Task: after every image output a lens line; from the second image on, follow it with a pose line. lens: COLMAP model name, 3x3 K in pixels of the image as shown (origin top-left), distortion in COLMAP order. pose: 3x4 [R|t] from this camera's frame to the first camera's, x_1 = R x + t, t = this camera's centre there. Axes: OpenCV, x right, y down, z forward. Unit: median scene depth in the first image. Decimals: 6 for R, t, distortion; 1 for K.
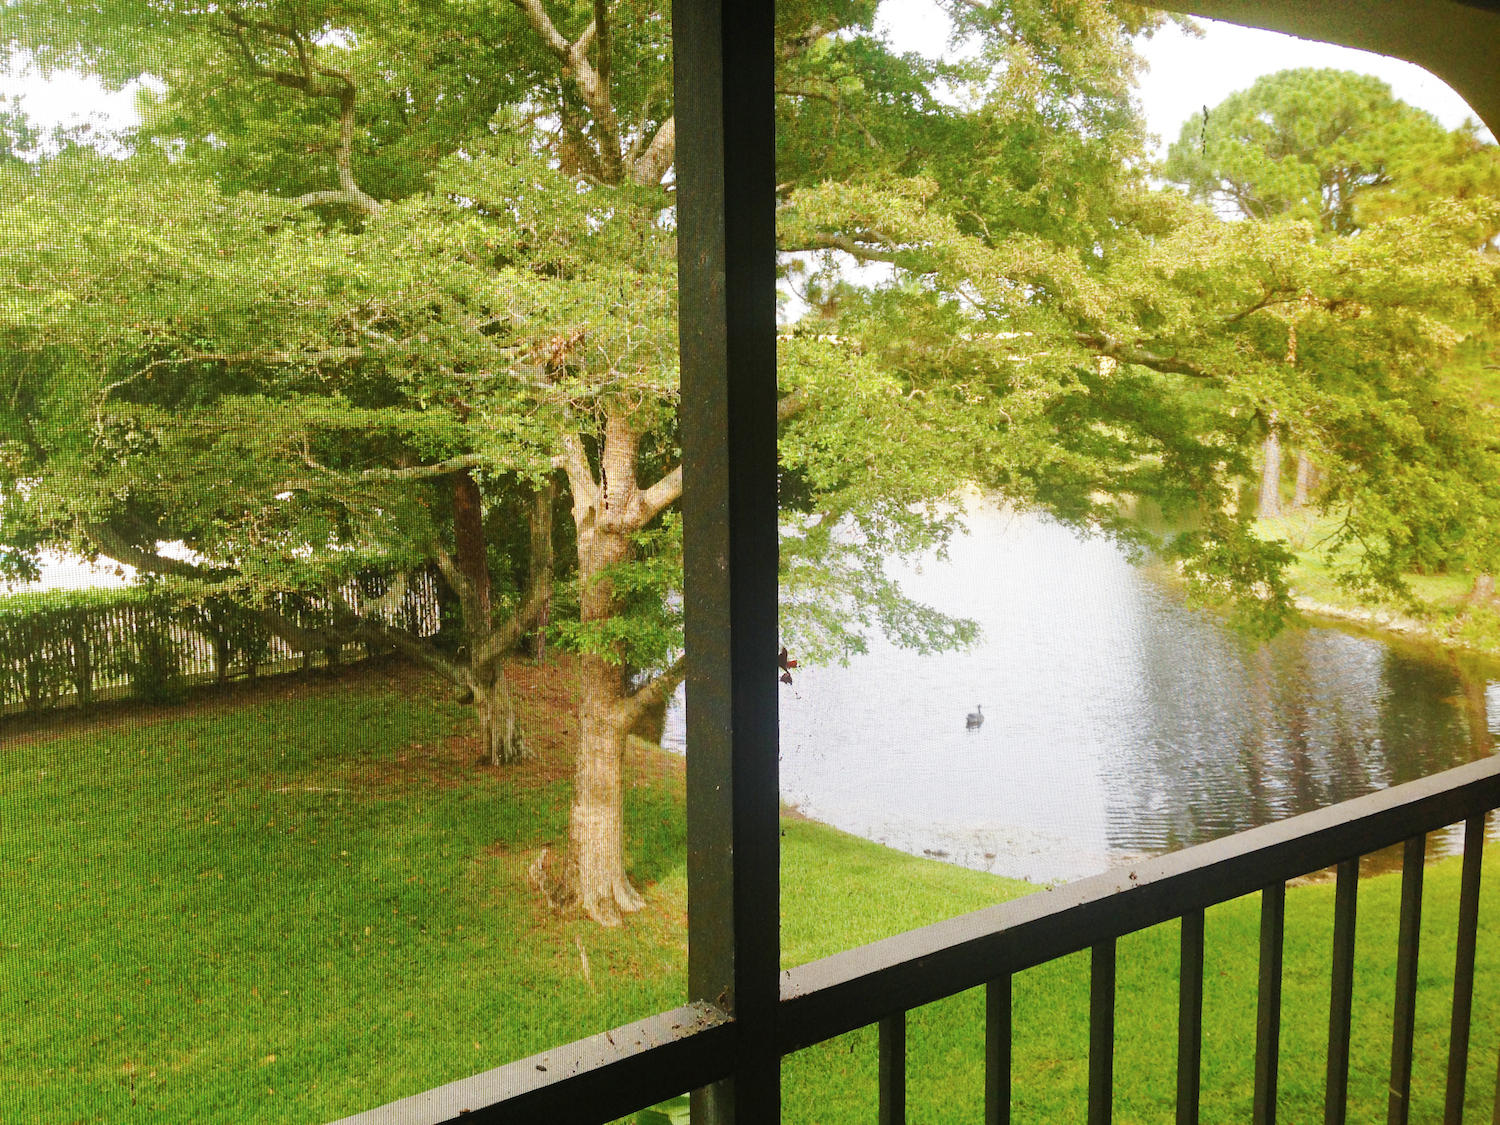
lens RADIAL K [[1339.3, 0, 756.2], [0, 1339.3, 565.7], [0, 0, 1]] dist [0.139326, -0.164165]
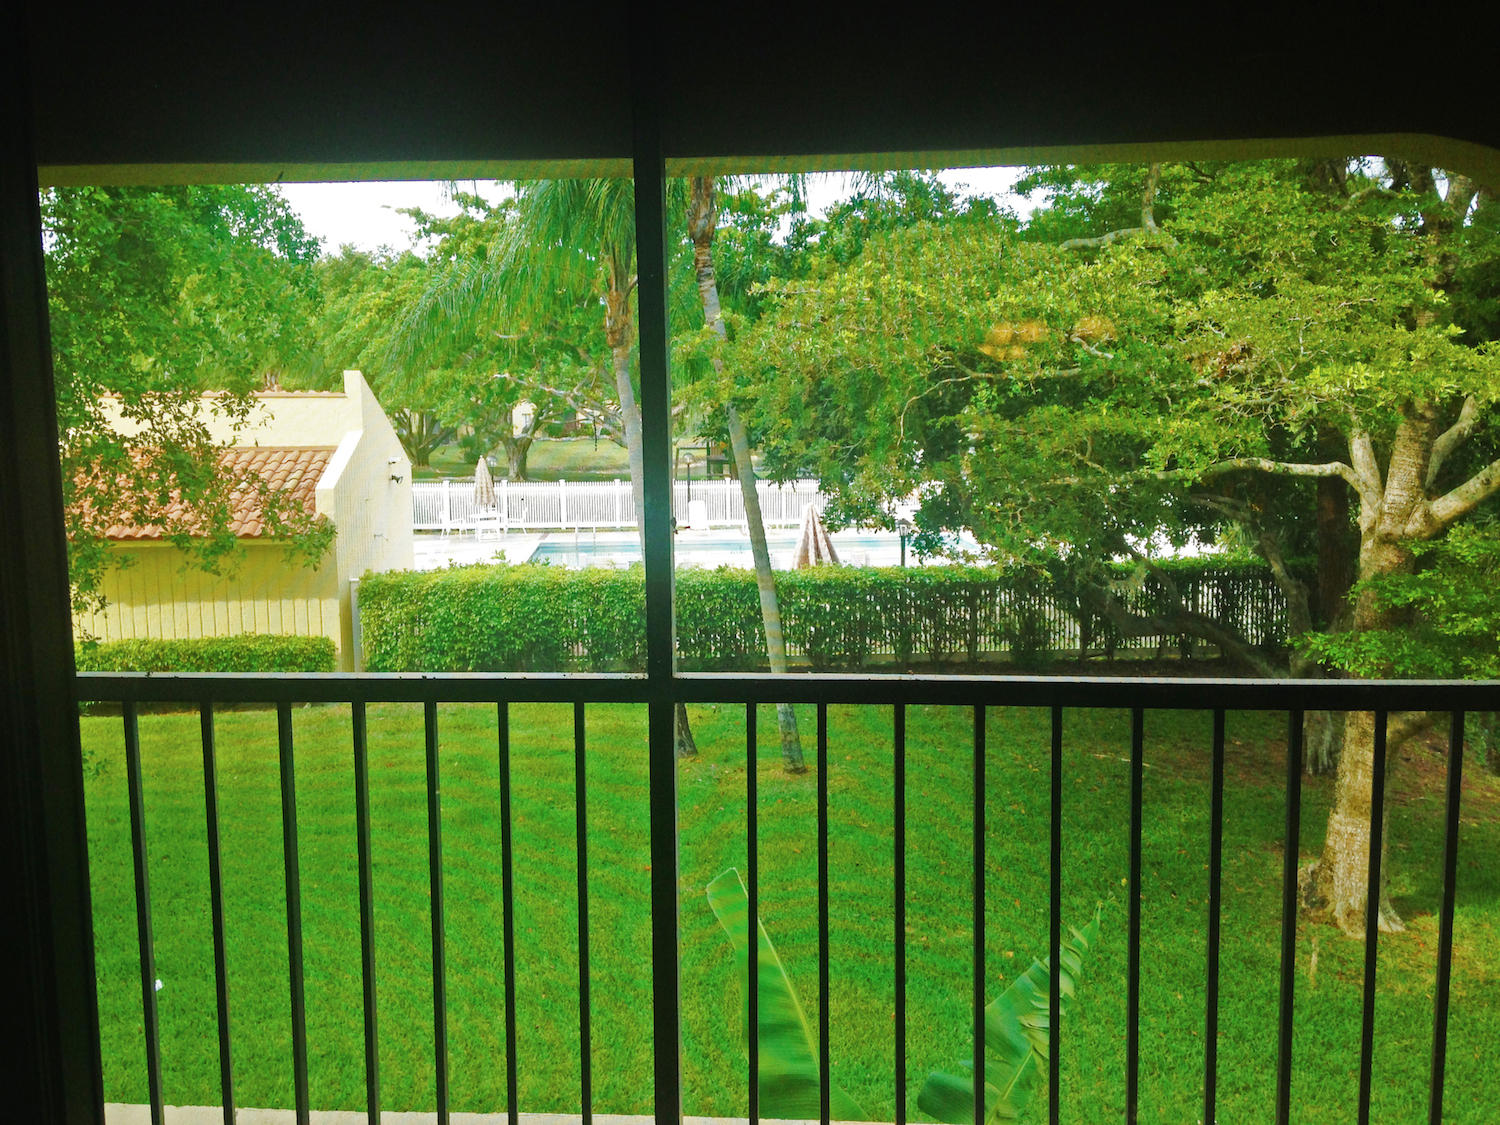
lens RADIAL K [[1339.3, 0, 745.9], [0, 1339.3, 560.8], [0, 0, 1]] dist [0.139326, -0.164165]
pose [[0.769003, 0.080291, -0.634183, 0.159699], [-0.086606, 0.996019, 0.021084, 0.008033], [0.633351, 0.038711, 0.772896, -0.069165]]
